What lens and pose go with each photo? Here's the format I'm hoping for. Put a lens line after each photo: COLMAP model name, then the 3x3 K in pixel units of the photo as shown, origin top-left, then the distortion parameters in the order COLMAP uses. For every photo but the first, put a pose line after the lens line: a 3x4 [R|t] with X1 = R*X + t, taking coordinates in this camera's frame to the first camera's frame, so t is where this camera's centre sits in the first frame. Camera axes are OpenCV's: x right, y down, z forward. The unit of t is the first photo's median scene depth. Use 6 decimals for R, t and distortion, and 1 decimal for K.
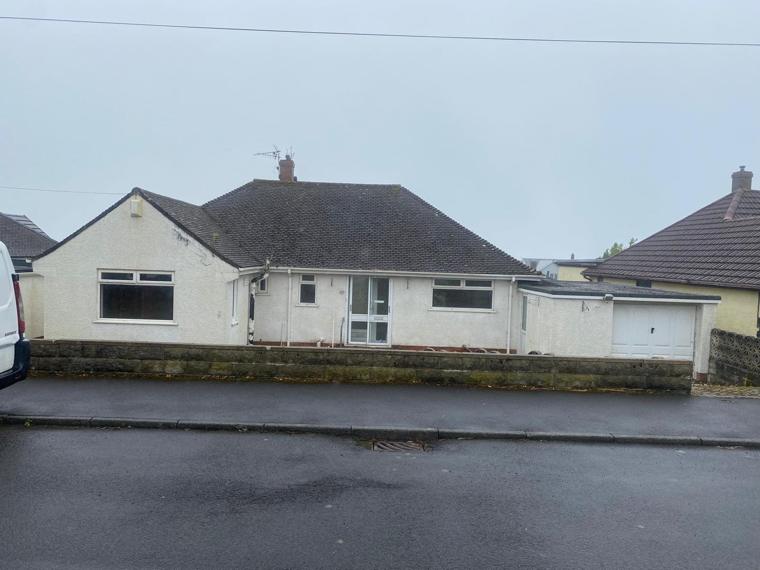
lens RADIAL K [[584.1, 0, 380.0], [0, 584.1, 285.0], [0, 0, 1]] dist [-0.005091, -0.004601]
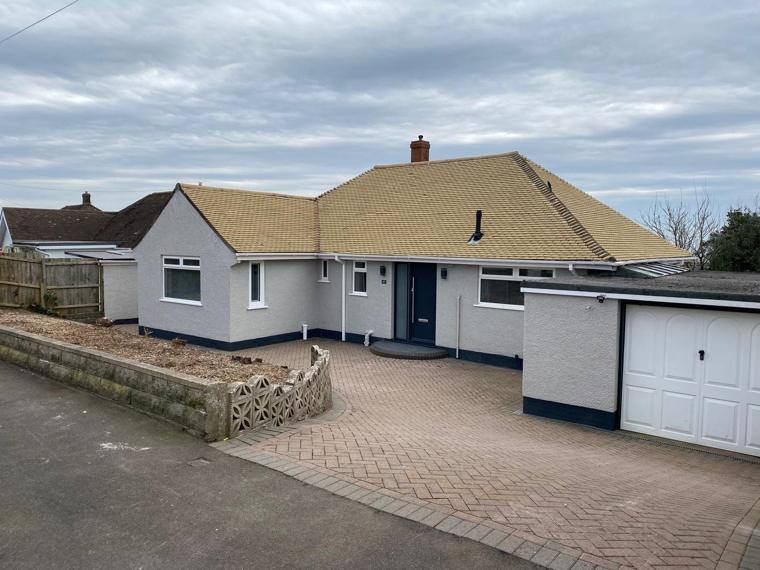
lens RADIAL K [[585.8, 0, 380.0], [0, 585.8, 285.0], [0, 0, 1]] dist [0.007013, -0.006896]
pose [[0.738958, 0.023434, -0.673344, 0.640598], [-0.021502, 0.999706, 0.011196, 0.009895], [0.673408, 0.006205, 0.739245, 0.409851]]
